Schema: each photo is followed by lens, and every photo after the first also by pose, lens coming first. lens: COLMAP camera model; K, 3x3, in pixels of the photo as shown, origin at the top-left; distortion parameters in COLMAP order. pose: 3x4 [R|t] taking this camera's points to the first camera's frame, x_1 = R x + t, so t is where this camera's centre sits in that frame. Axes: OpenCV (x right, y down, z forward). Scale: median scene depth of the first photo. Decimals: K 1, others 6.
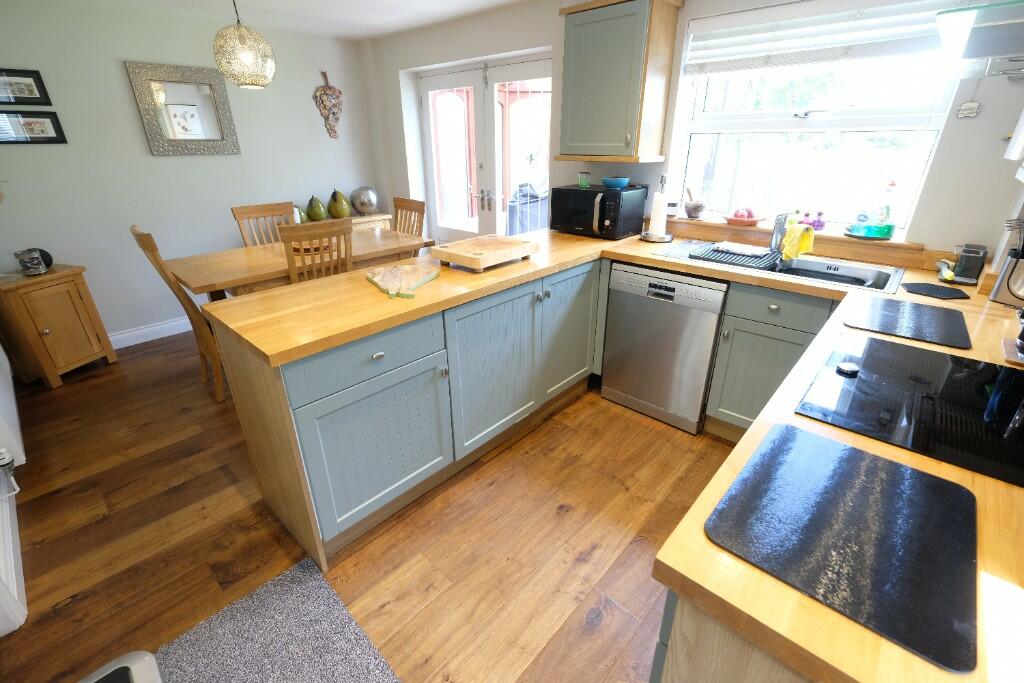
lens RADIAL K [[448.8, 0, 512.4], [0, 448.8, 337.7], [0, 0, 1]] dist [0.002257, 0.000042]
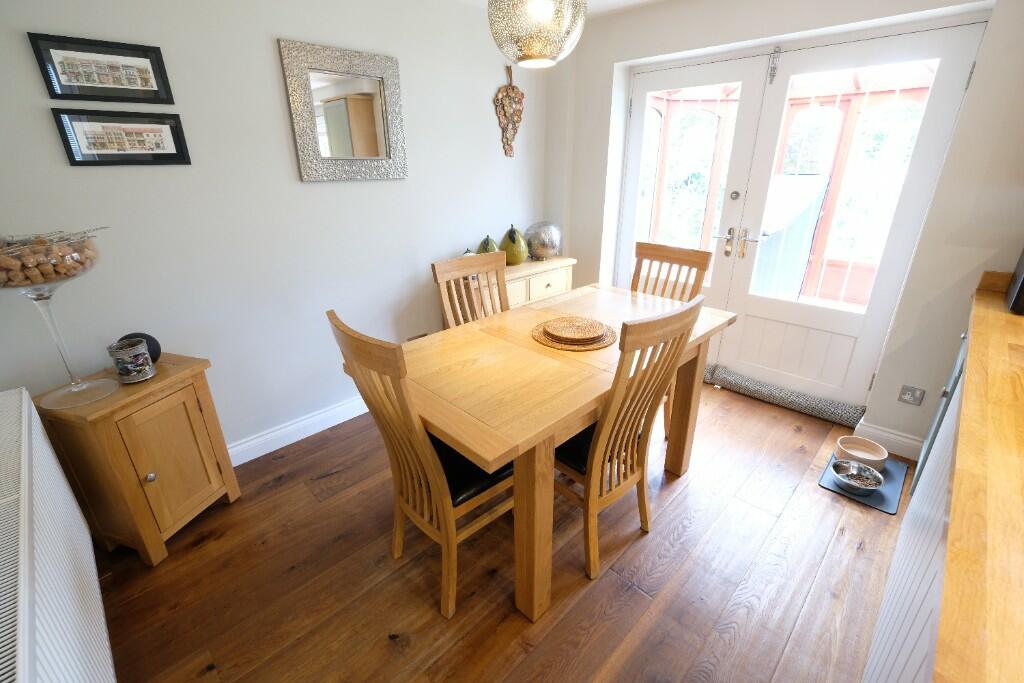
lens RADIAL K [[446.2, 0, 513.2], [0, 446.2, 337.1], [0, 0, 1]] dist [-0.002005, 0.000100]
pose [[0.999328, 0.012969, -0.034285, -0.461596], [-0.014277, 0.999170, -0.038164, -0.154551], [0.033762, 0.038627, 0.998683, 0.360869]]
